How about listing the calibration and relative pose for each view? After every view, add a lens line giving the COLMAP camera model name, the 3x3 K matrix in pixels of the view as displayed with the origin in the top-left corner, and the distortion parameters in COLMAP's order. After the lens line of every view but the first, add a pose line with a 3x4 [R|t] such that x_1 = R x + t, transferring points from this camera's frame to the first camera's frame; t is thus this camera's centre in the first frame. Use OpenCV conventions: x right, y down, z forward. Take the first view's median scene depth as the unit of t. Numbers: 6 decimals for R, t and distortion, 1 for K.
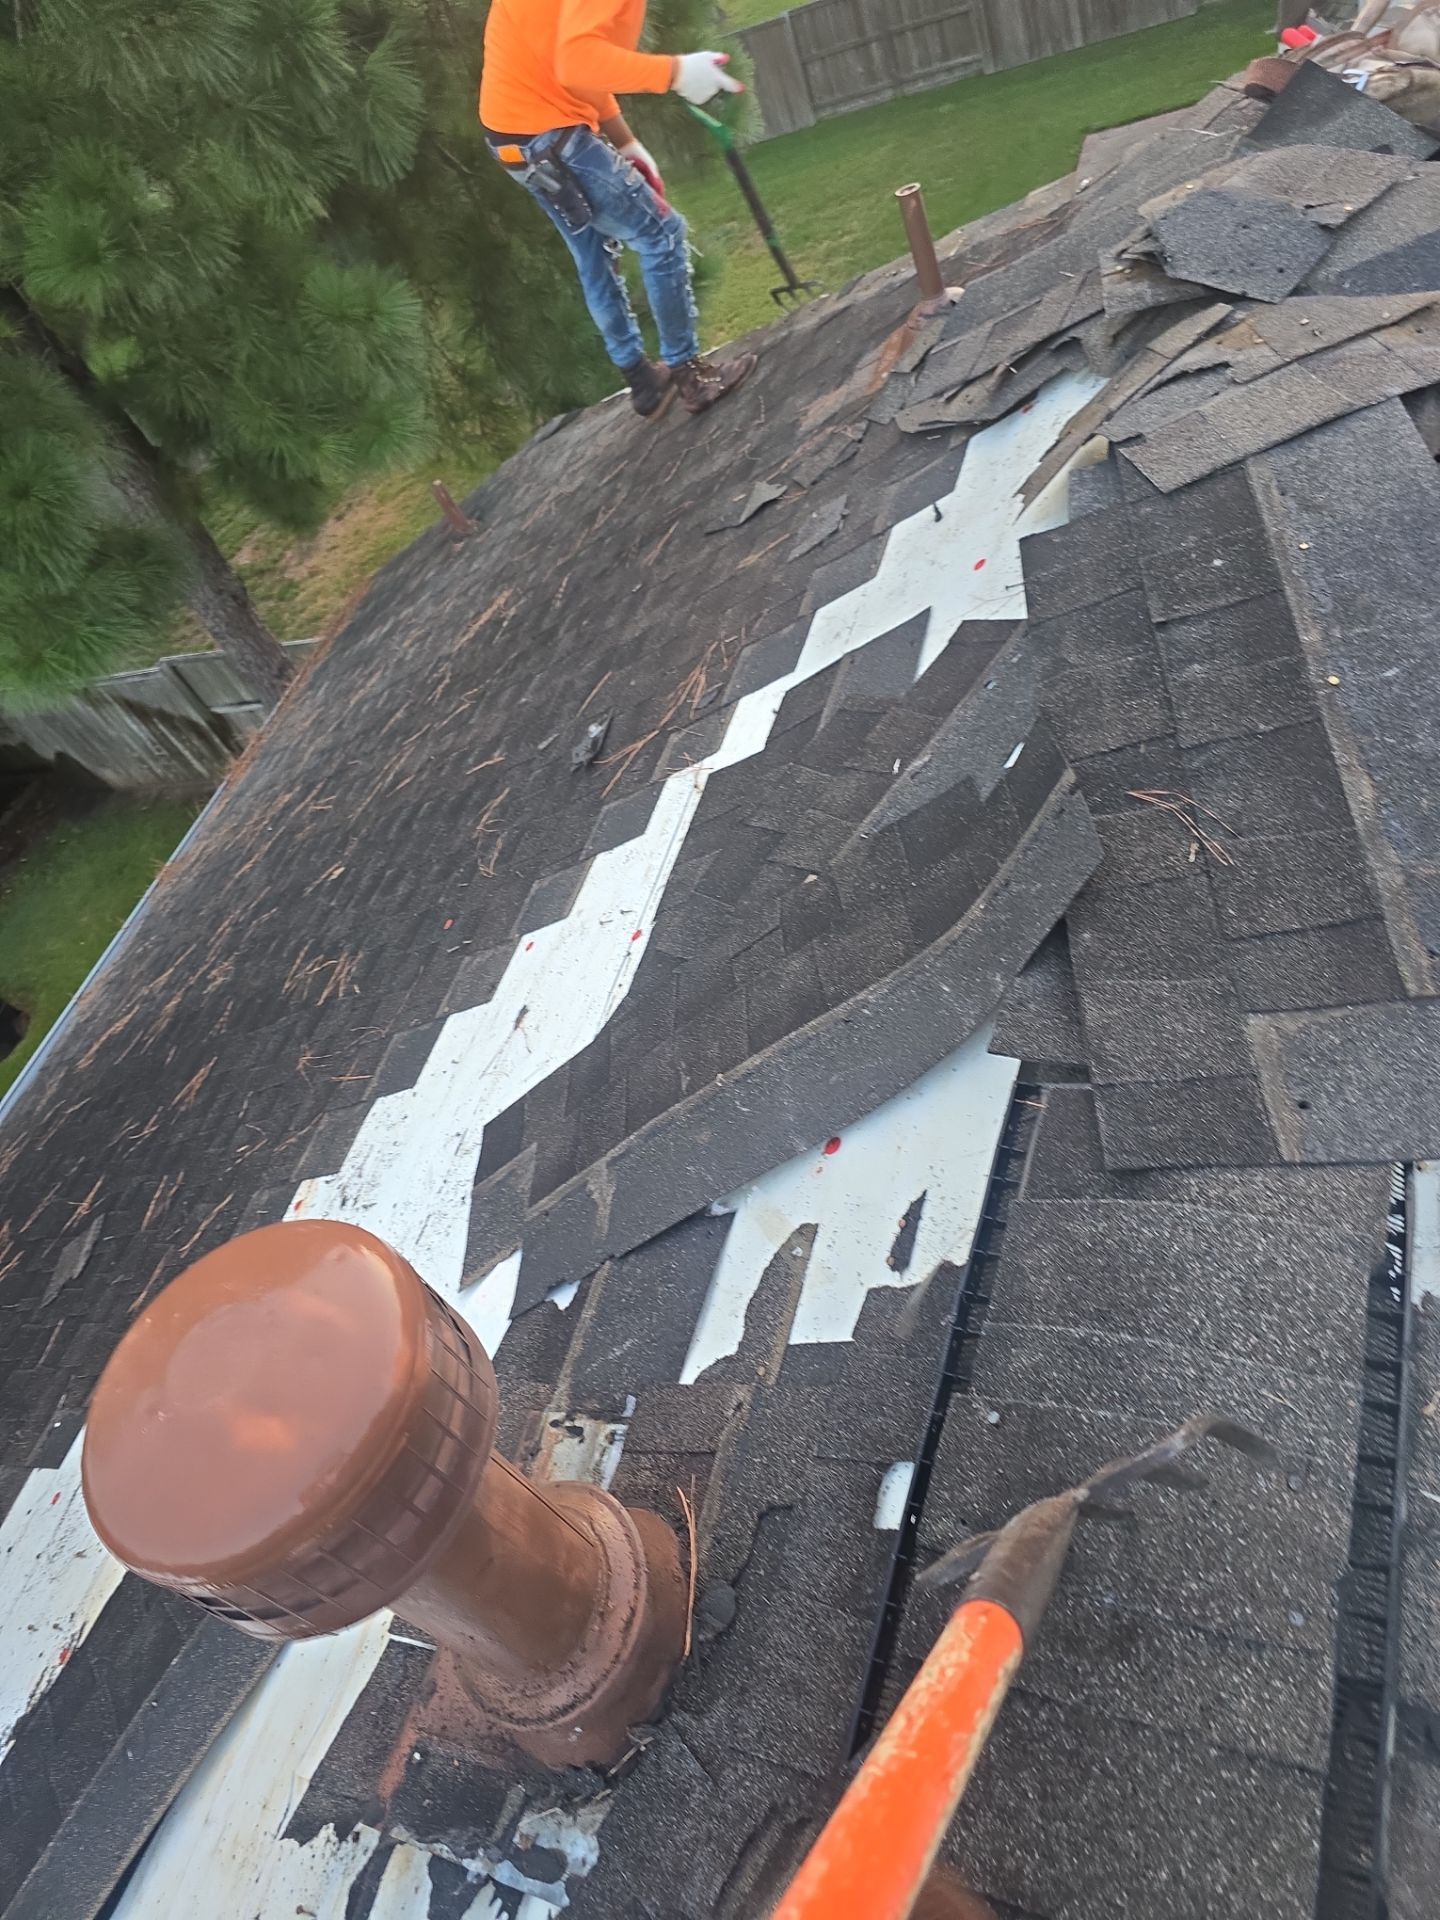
lens RADIAL K [[1281.4, 0, 720.0], [0, 1281.4, 960.0], [0, 0, 1]] dist [0.046199, -0.042962]
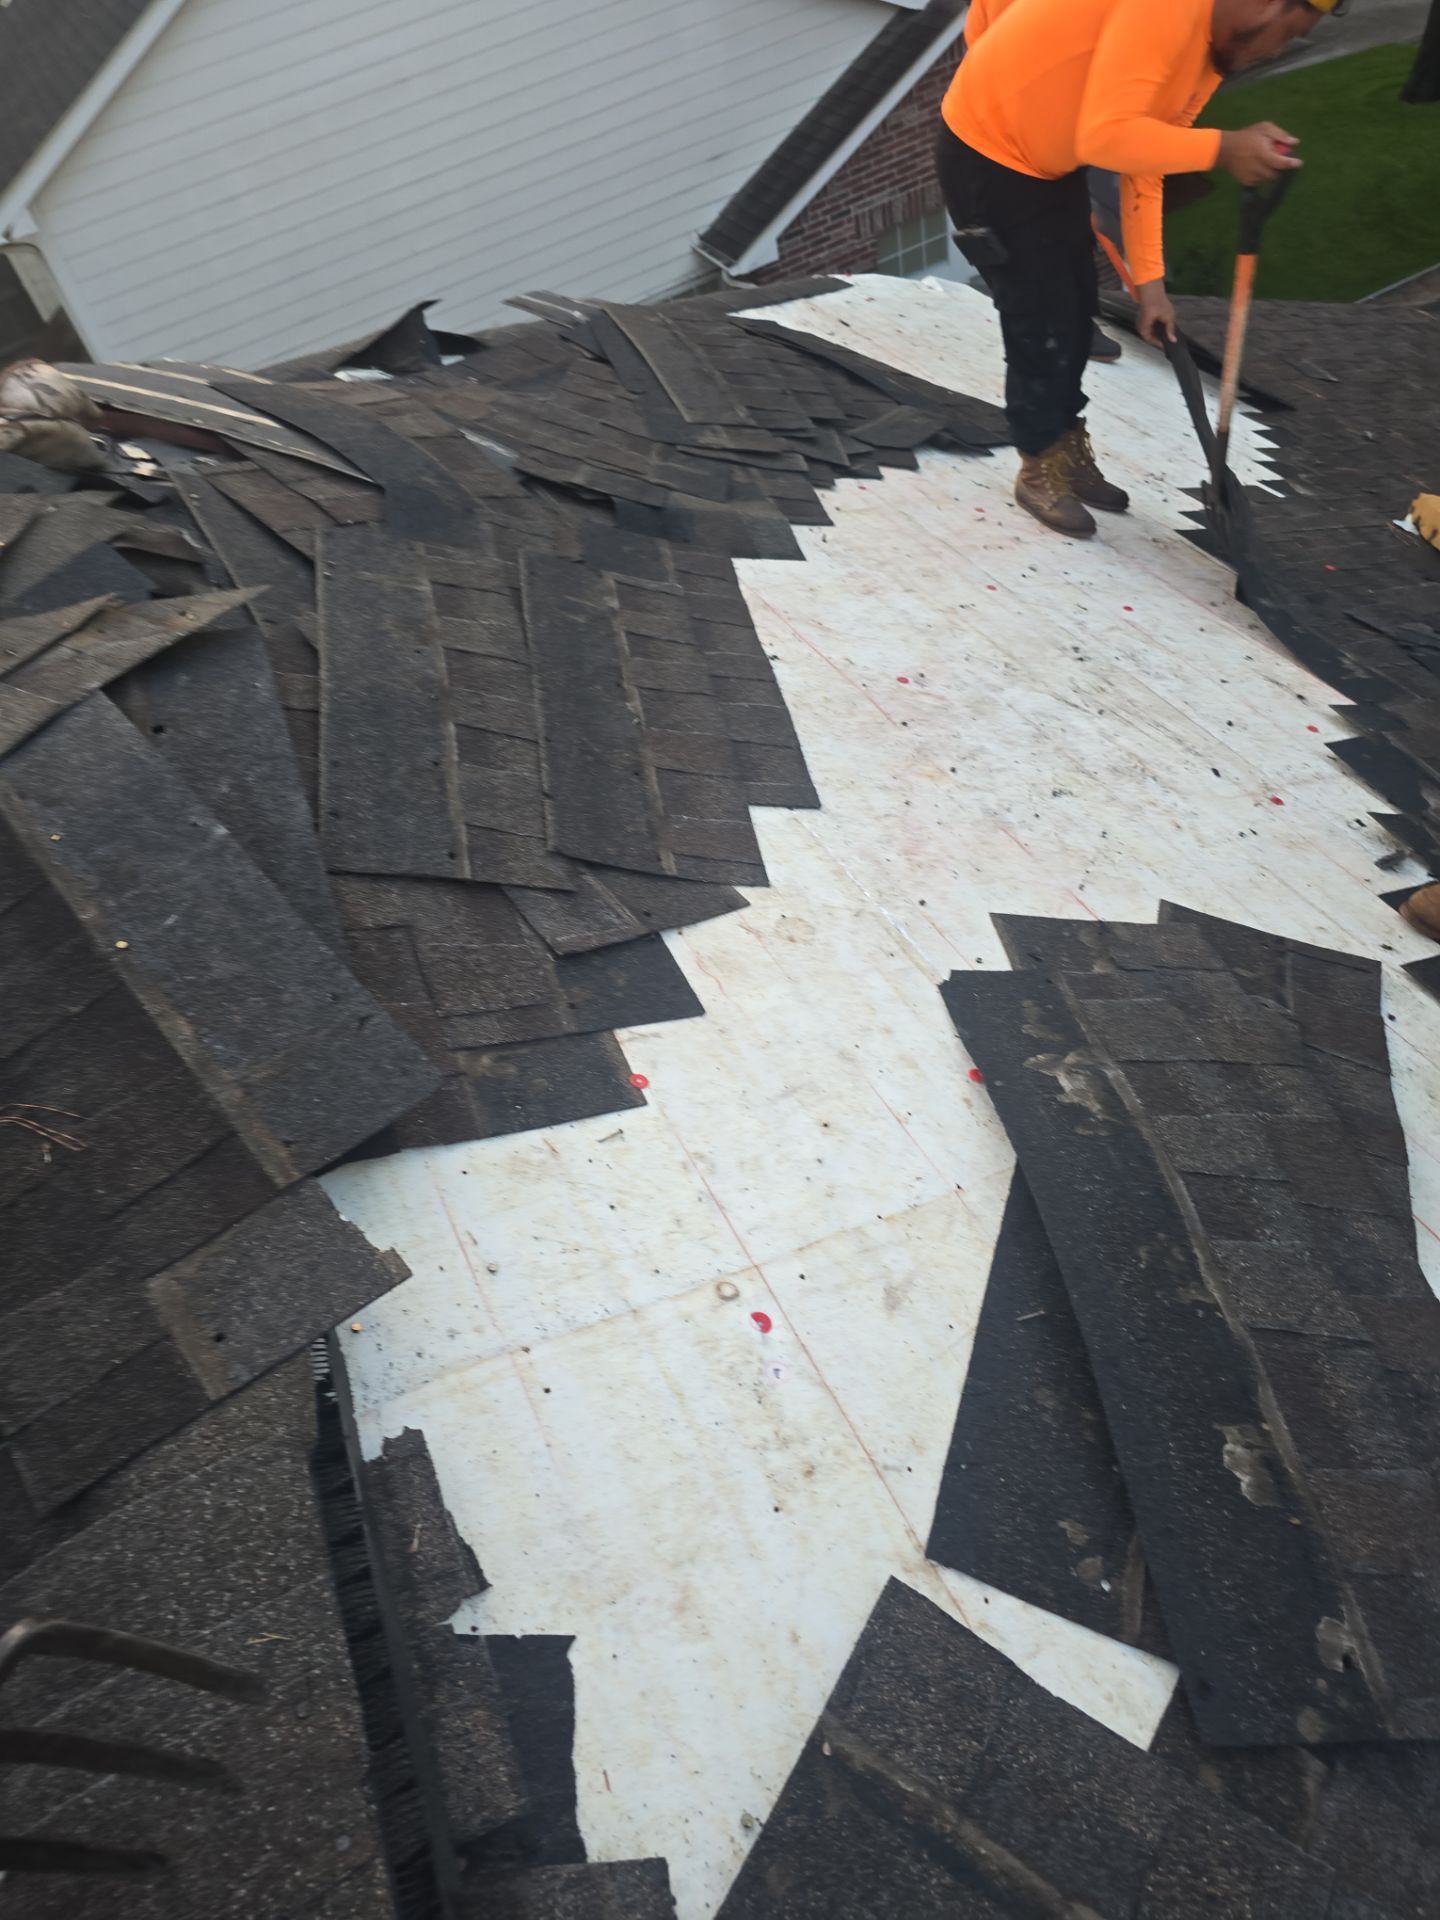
lens RADIAL K [[1281.4, 0, 720.0], [0, 1281.4, 960.0], [0, 0, 1]] dist [0.046199, -0.042962]
pose [[0.715230, -0.357049, 0.600801, 0.209153], [0.471743, 0.880914, -0.038074, 0.068104], [-0.515659, 0.310655, 0.798492, -0.084022]]
